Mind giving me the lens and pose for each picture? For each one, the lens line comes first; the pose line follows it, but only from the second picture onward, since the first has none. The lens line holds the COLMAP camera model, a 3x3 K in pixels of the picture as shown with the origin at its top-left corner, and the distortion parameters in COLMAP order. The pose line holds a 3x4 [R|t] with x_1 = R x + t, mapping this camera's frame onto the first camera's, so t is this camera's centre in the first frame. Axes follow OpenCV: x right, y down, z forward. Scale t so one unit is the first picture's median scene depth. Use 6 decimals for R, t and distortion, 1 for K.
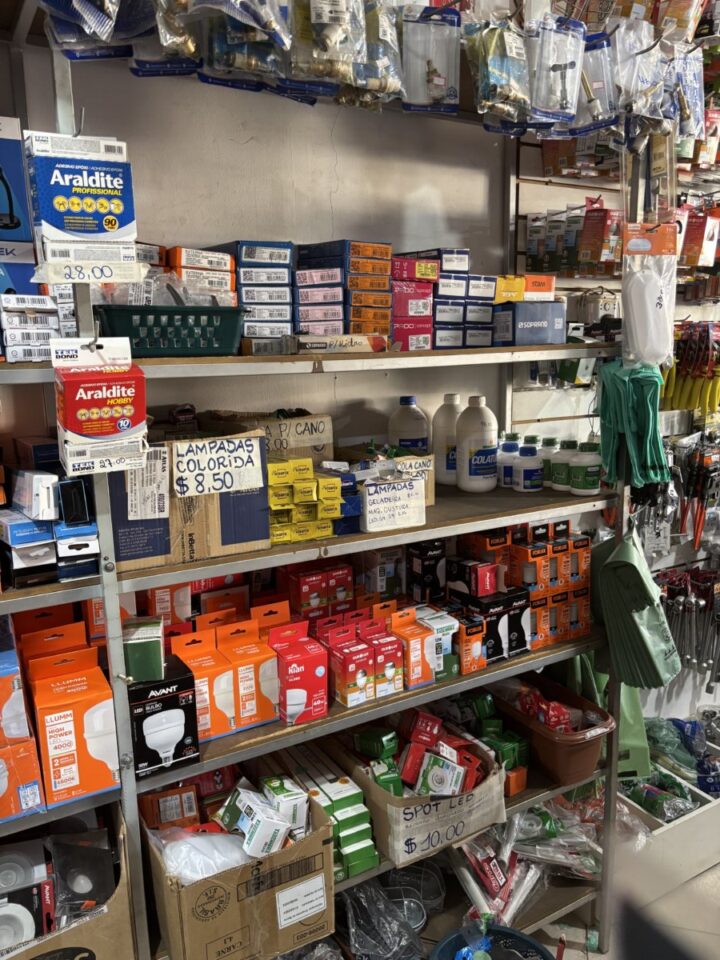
lens RADIAL K [[735.8, 0, 353.5], [0, 735.8, 488.0], [0, 0, 1]] dist [0.006337, 0.007491]
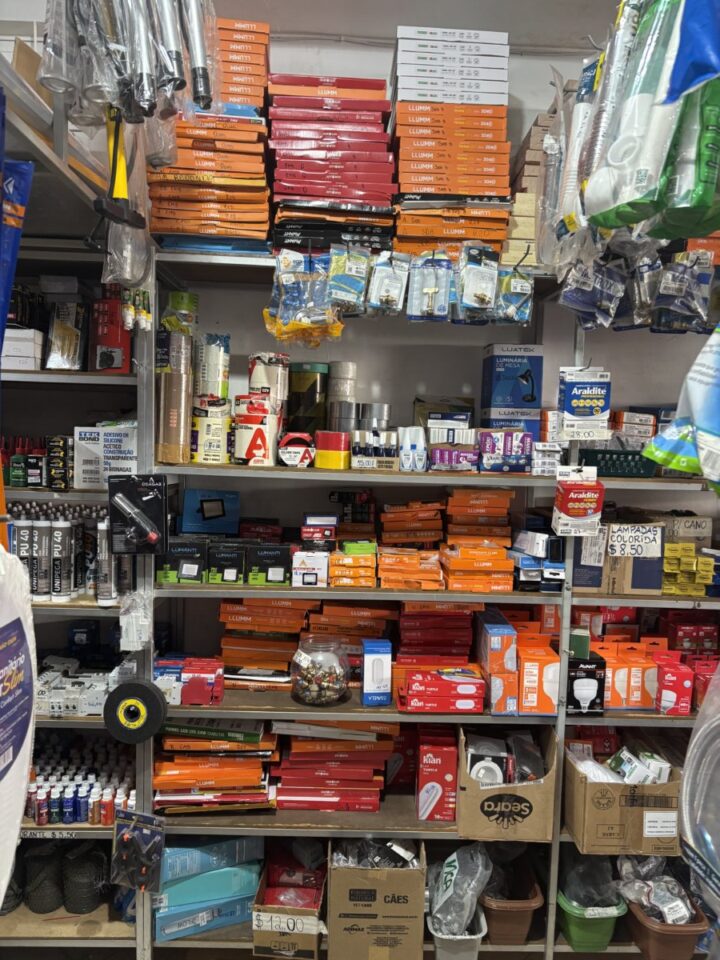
lens RADIAL K [[735.8, 0, 353.5], [0, 735.8, 488.0], [0, 0, 1]] dist [0.006337, 0.007491]
pose [[0.879285, 0.085366, -0.468584, 0.032519], [-0.136316, 0.987758, -0.075846, 0.067963], [0.456373, 0.130566, 0.880157, -0.819997]]
